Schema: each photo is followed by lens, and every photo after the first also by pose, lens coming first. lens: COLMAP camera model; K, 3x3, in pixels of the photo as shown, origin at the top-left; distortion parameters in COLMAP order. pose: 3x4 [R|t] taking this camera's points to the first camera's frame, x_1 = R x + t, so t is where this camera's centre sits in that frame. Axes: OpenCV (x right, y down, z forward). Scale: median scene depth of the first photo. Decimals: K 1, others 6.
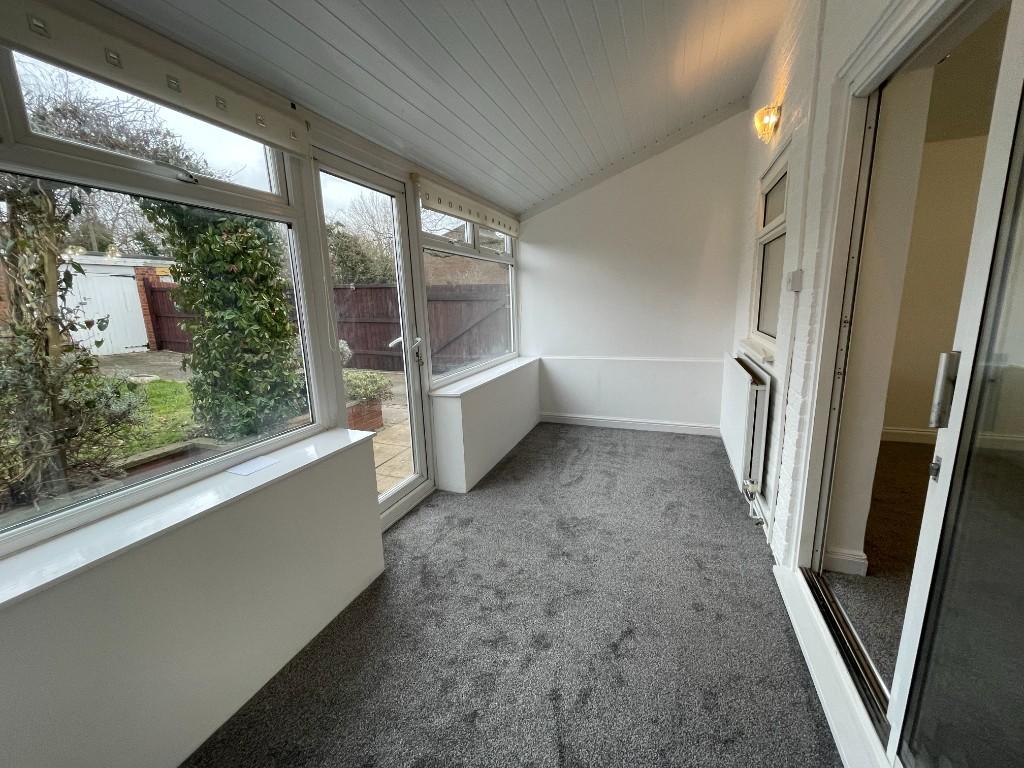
lens RADIAL K [[410.3, 0, 511.7], [0, 410.3, 383.0], [0, 0, 1]] dist [-0.001143, -0.000474]
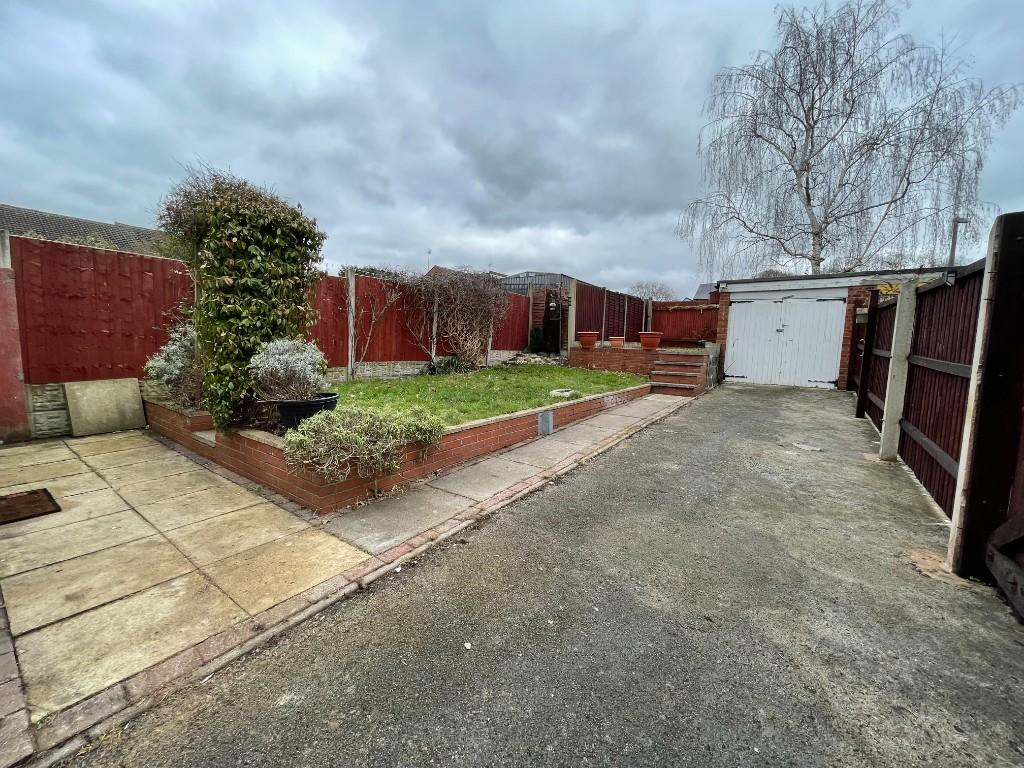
lens RADIAL K [[410.3, 0, 511.7], [0, 410.3, 383.0], [0, 0, 1]] dist [-0.001143, -0.000474]
pose [[-0.260769, 0.117242, -0.958256, 0.061695], [-0.208552, 0.962319, 0.174492, -0.100135], [0.942606, 0.245348, -0.226492, 0.589353]]
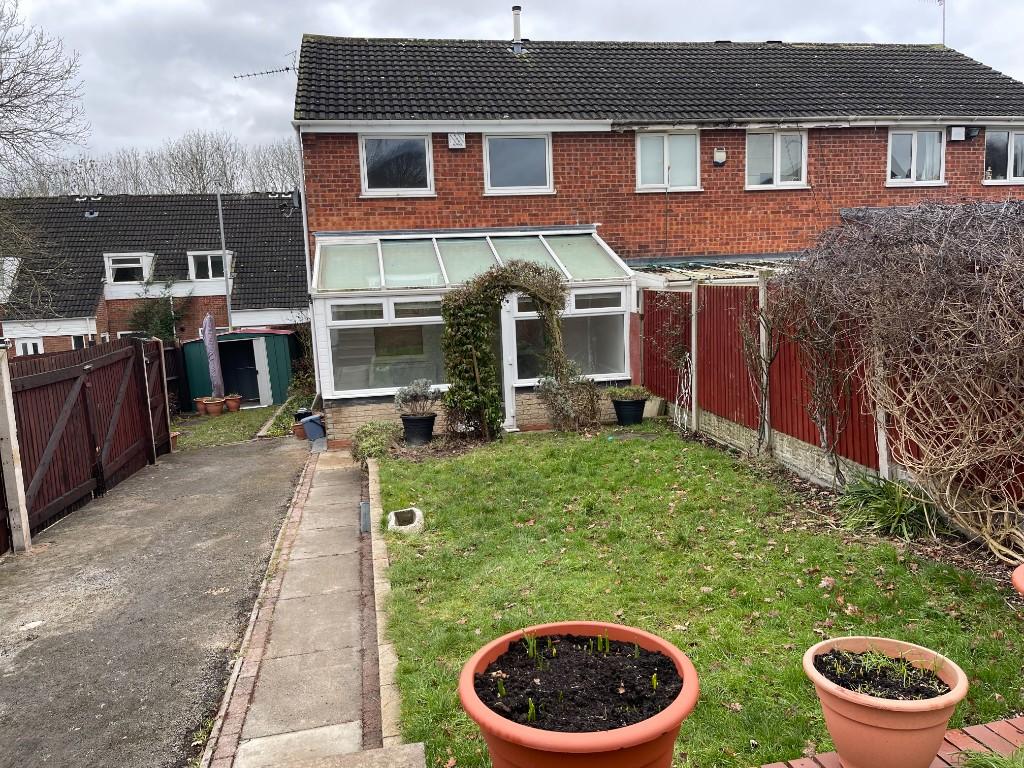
lens RADIAL K [[768.7, 0, 512.0], [0, 768.7, 384.0], [0, 0, 1]] dist [0.001754, 0.000500]
pose [[-0.522016, -0.061917, 0.850686, -1.007439], [0.228223, 0.950856, 0.209255, -0.204115], [-0.821836, 0.303380, -0.482231, 0.716732]]
